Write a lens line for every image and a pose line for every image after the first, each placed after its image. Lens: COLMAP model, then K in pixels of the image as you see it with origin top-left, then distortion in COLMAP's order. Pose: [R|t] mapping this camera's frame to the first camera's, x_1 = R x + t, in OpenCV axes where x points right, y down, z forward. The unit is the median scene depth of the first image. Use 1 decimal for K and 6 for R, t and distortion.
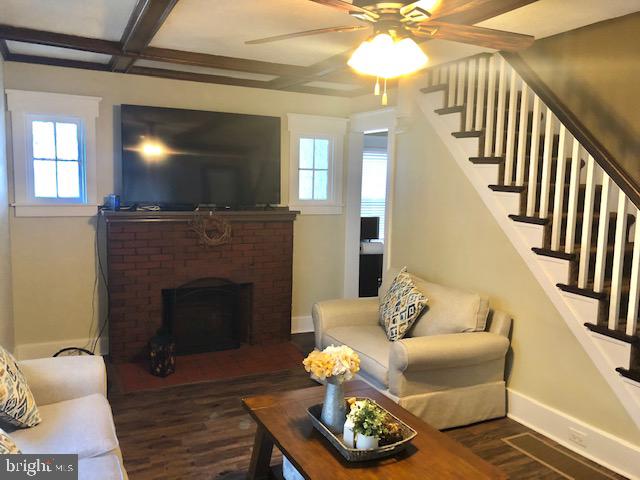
lens RADIAL K [[525.2, 0, 315.5], [0, 525.2, 236.1], [0, 0, 1]] dist [0.080357, -0.050604]
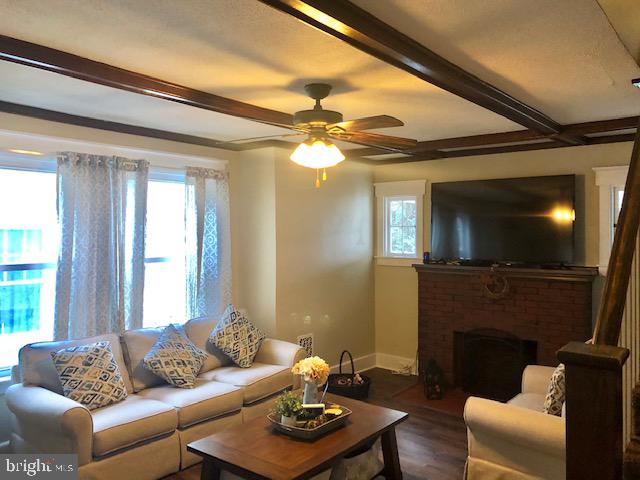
lens RADIAL K [[525.2, 0, 315.5], [0, 525.2, 236.1], [0, 0, 1]] dist [0.080357, -0.050604]
pose [[0.445297, -0.009410, -0.895333, 0.645805], [-0.084370, 0.995055, -0.052420, -0.023322], [0.891399, 0.098881, 0.442301, 0.169294]]
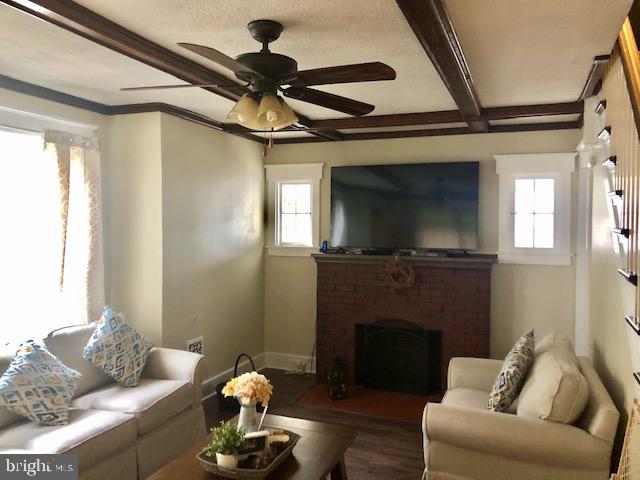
lens RADIAL K [[525.2, 0, 315.5], [0, 525.2, 236.1], [0, 0, 1]] dist [0.080357, -0.050604]
pose [[0.694348, 0.005781, -0.719616, 0.459721], [-0.068197, 0.995996, -0.057801, -0.015027], [0.716401, 0.089209, 0.691962, 0.142991]]
